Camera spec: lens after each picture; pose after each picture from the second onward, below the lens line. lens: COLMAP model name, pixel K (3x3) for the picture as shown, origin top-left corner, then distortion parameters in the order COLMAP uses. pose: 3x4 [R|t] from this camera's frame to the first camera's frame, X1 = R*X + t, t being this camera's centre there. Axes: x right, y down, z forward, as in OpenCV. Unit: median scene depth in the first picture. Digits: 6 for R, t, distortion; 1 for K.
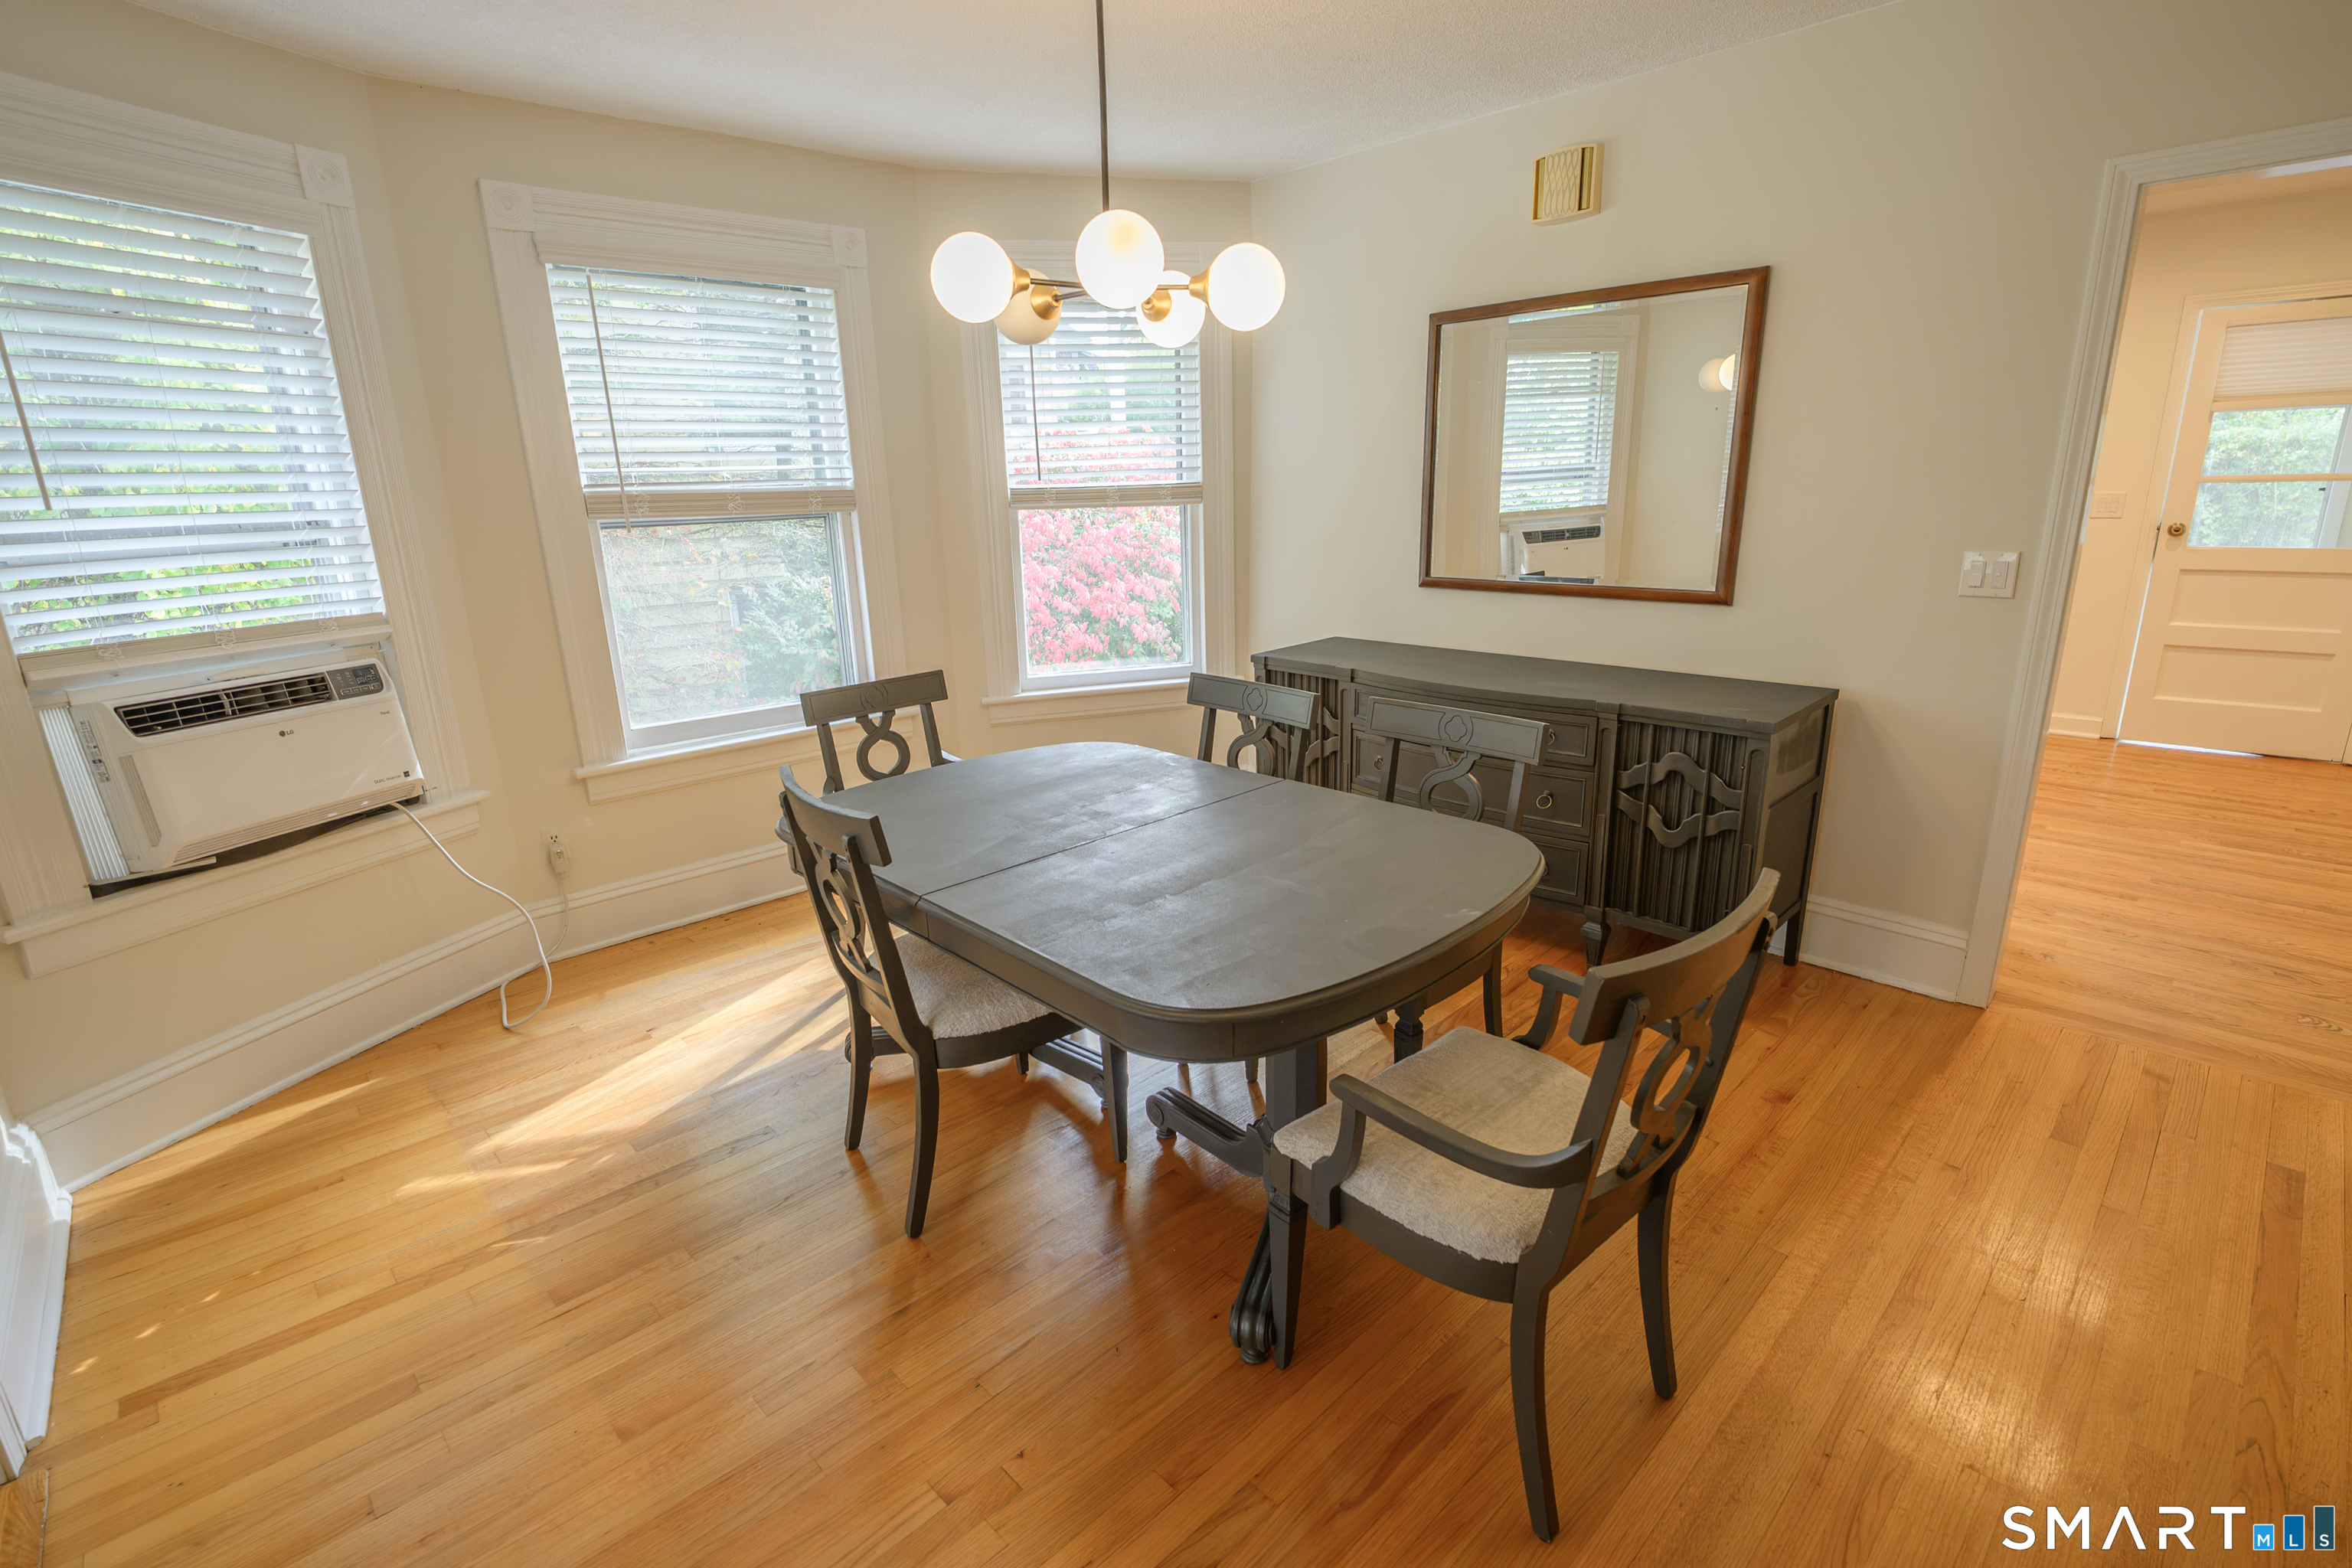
lens RADIAL K [[1073.8, 0, 1174.6], [0, 1073.8, 772.0], [0, 0, 1]] dist [-0.002940, -0.000246]
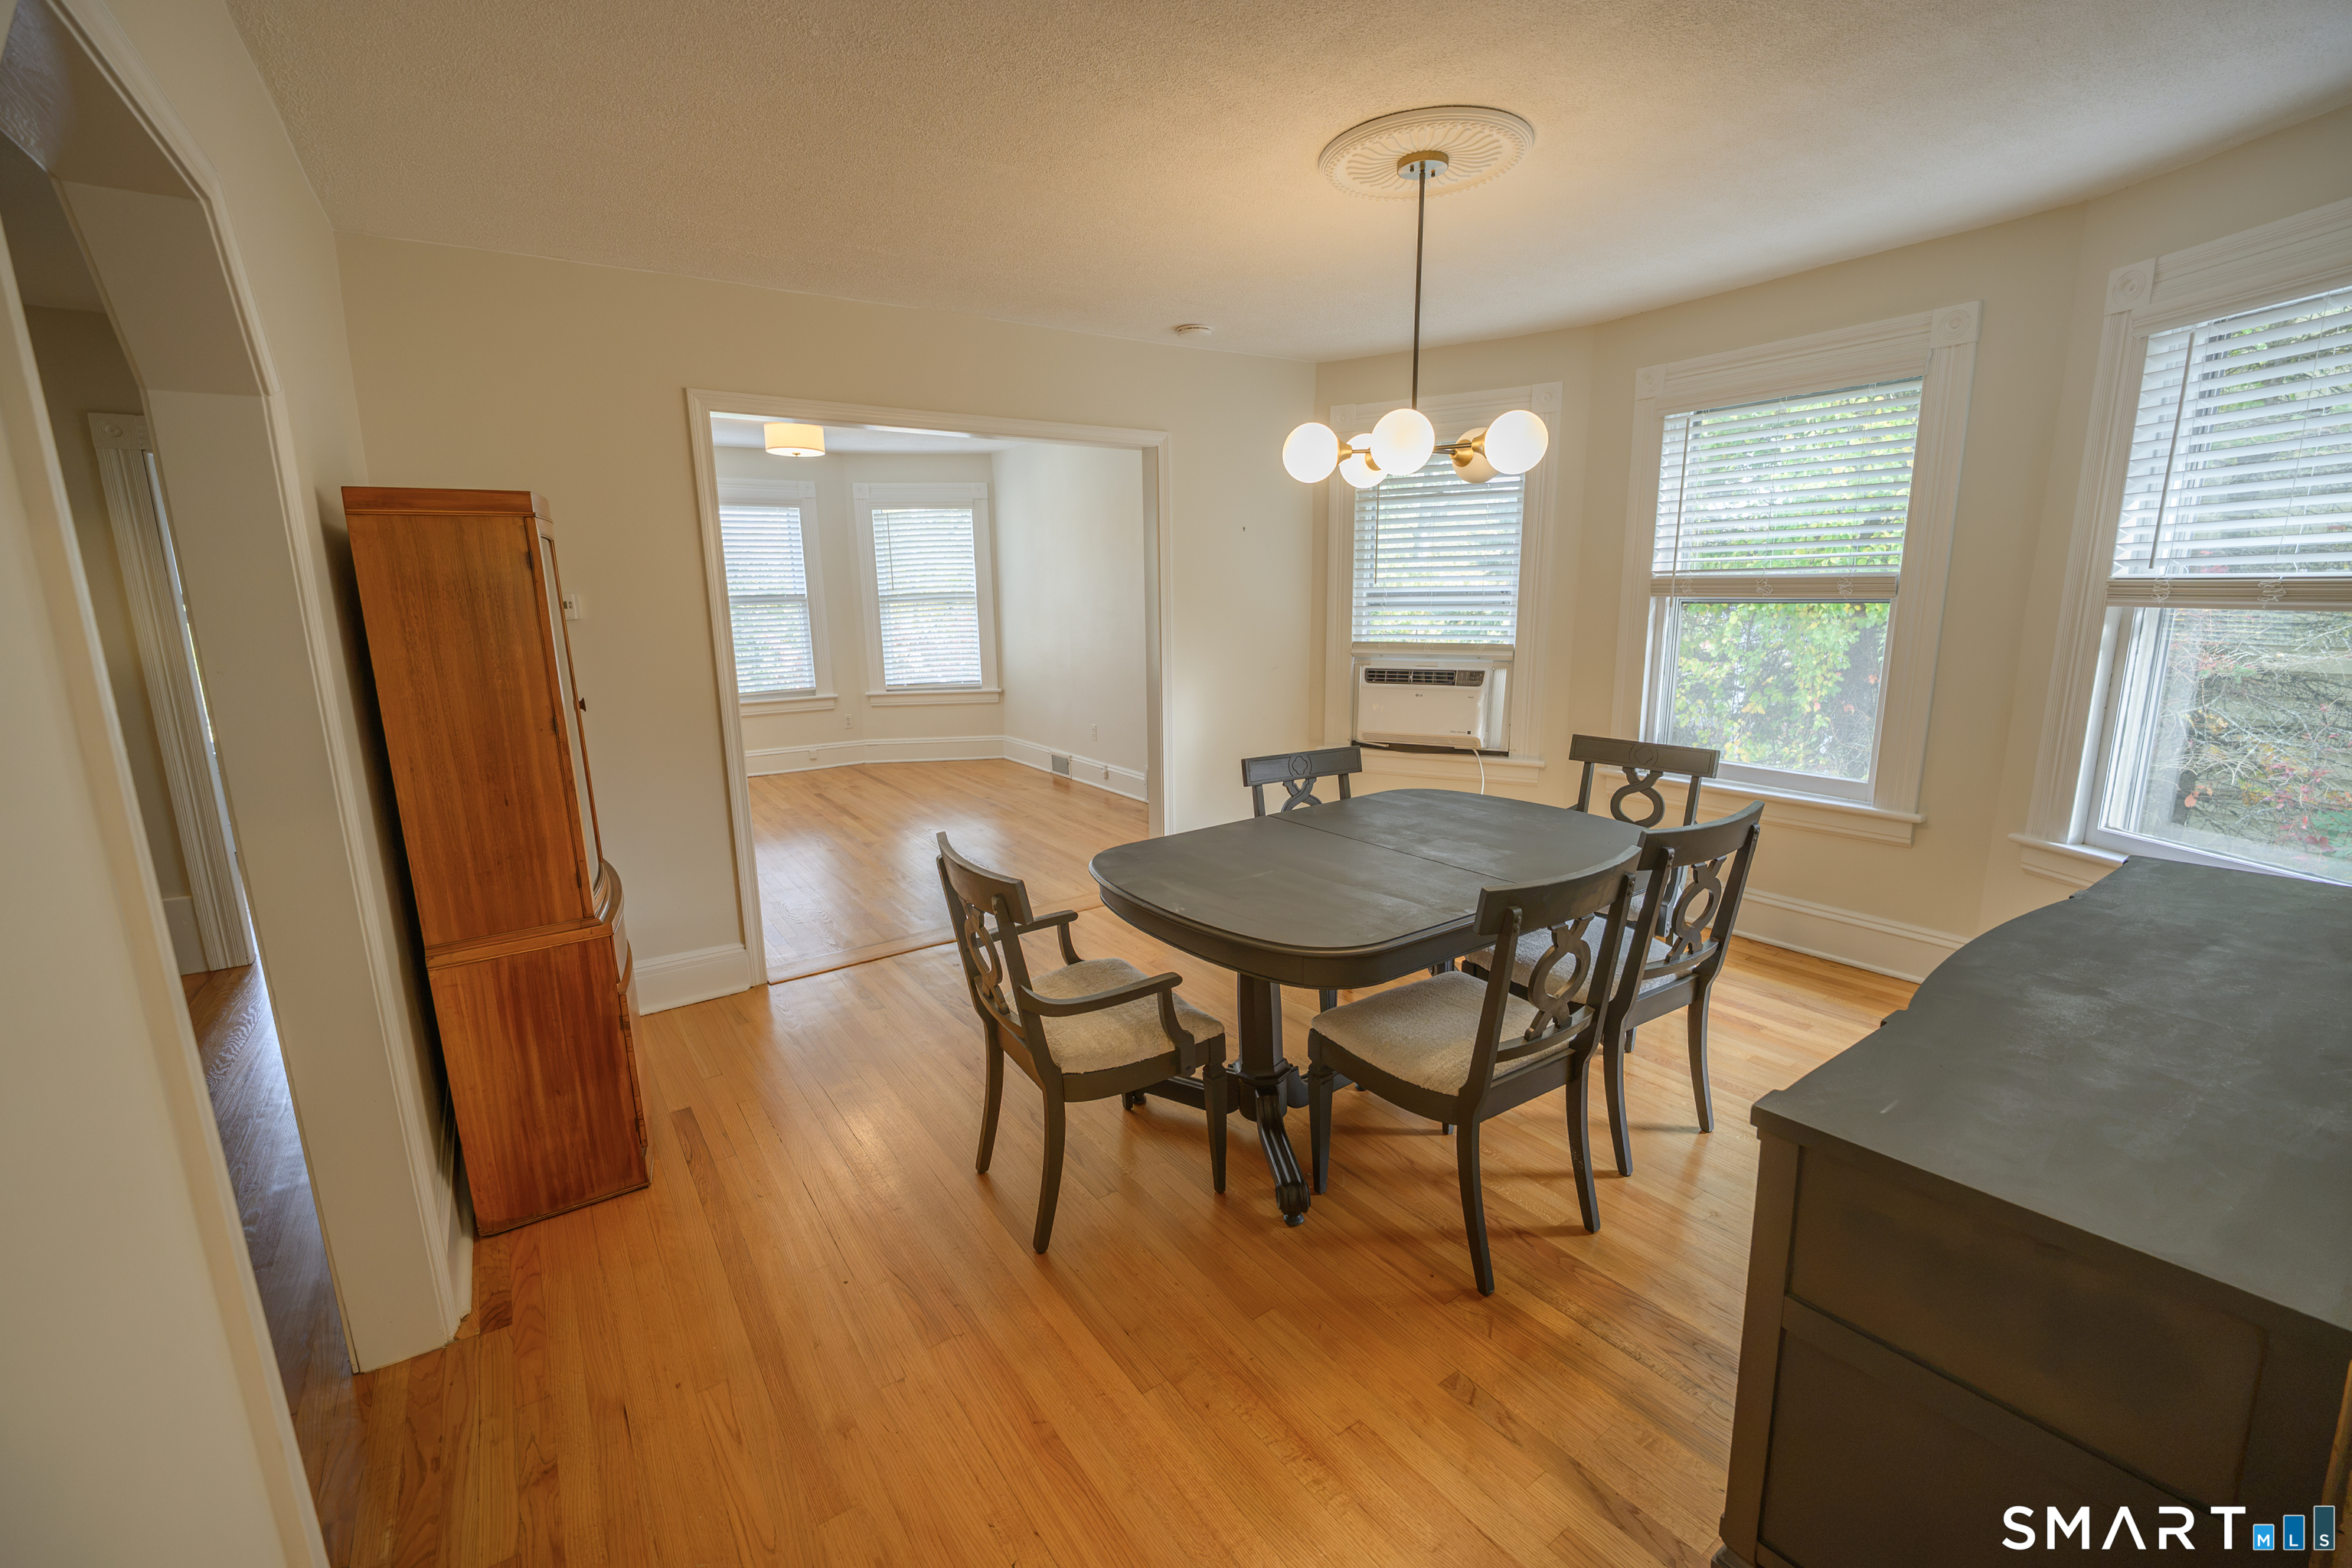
lens RADIAL K [[974.3, 0, 1185.1], [0, 974.3, 781.5], [0, 0, 1]] dist [-0.001247, -0.000102]
pose [[-0.139484, 0.227423, -0.963755, 0.831094], [-0.234550, 0.937984, 0.255288, -0.199494], [0.962045, 0.261657, -0.077492, 0.609734]]
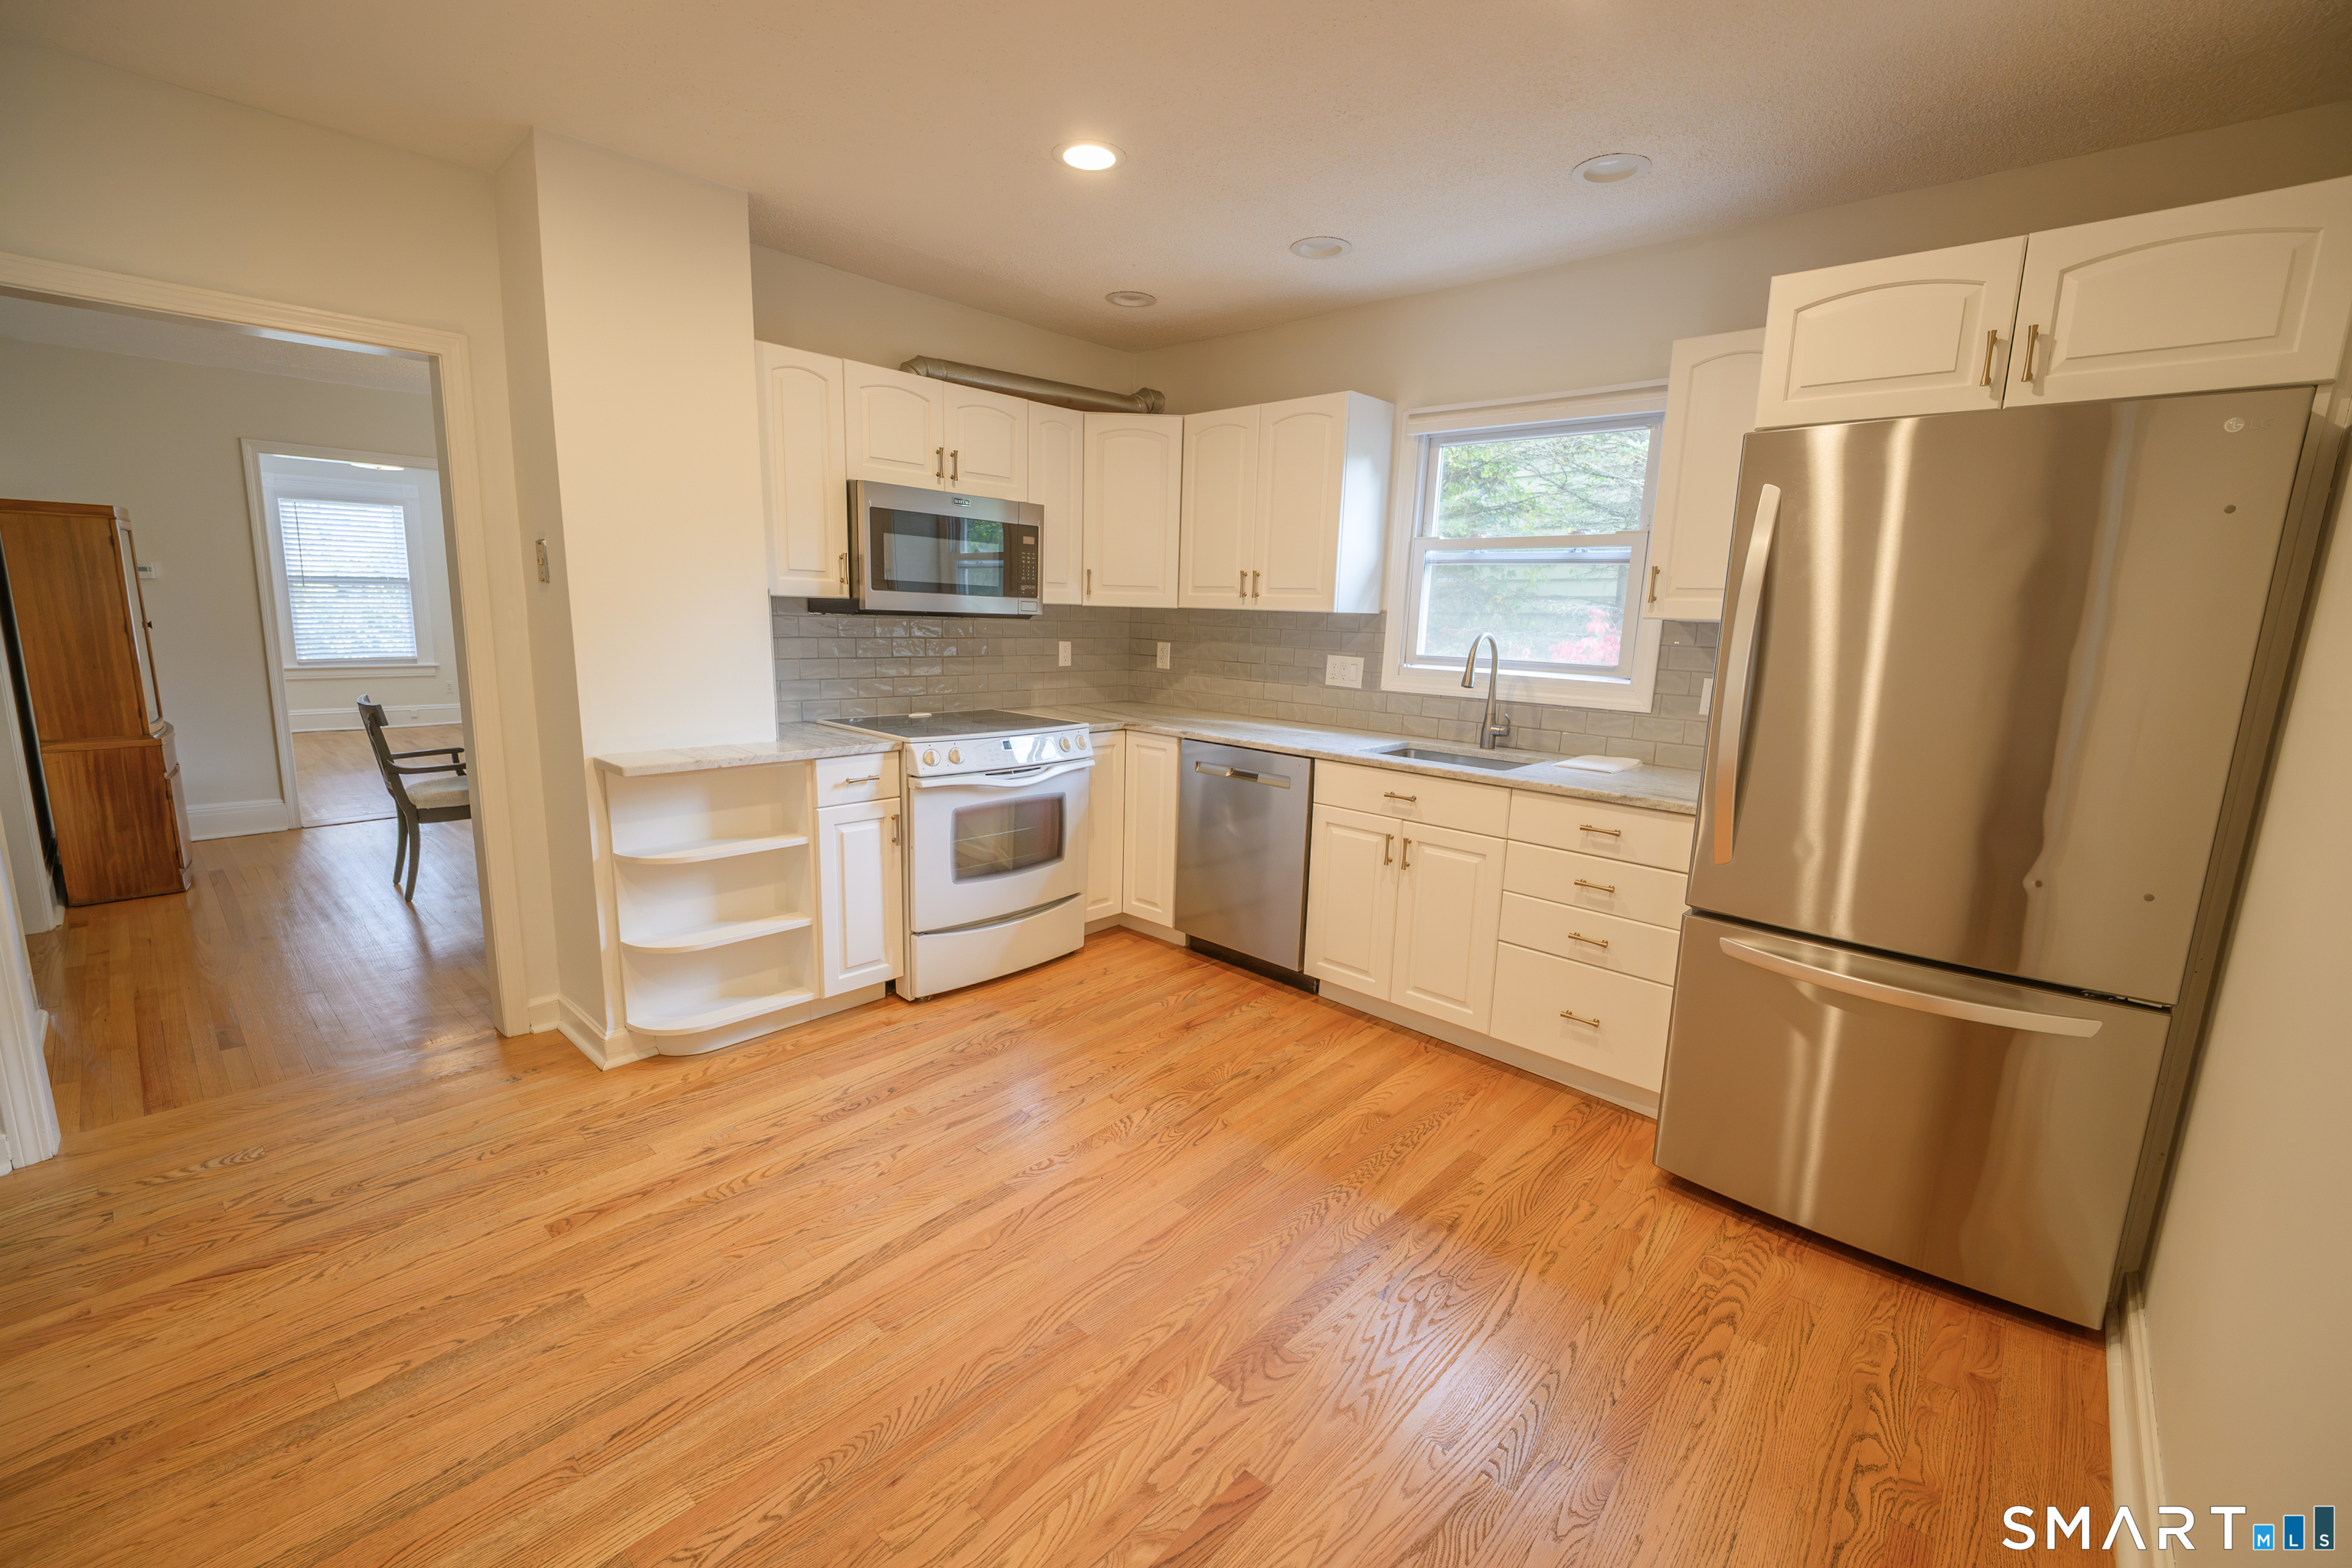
lens RADIAL K [[974.3, 0, 1163.3], [0, 974.3, 792.9], [0, 0, 1]] dist [-0.001247, -0.000102]
pose [[0.068535, 0.216150, -0.973952, 1.408923], [-0.297136, 0.936365, 0.186899, -0.349225], [0.952373, 0.276587, 0.128400, 1.131713]]
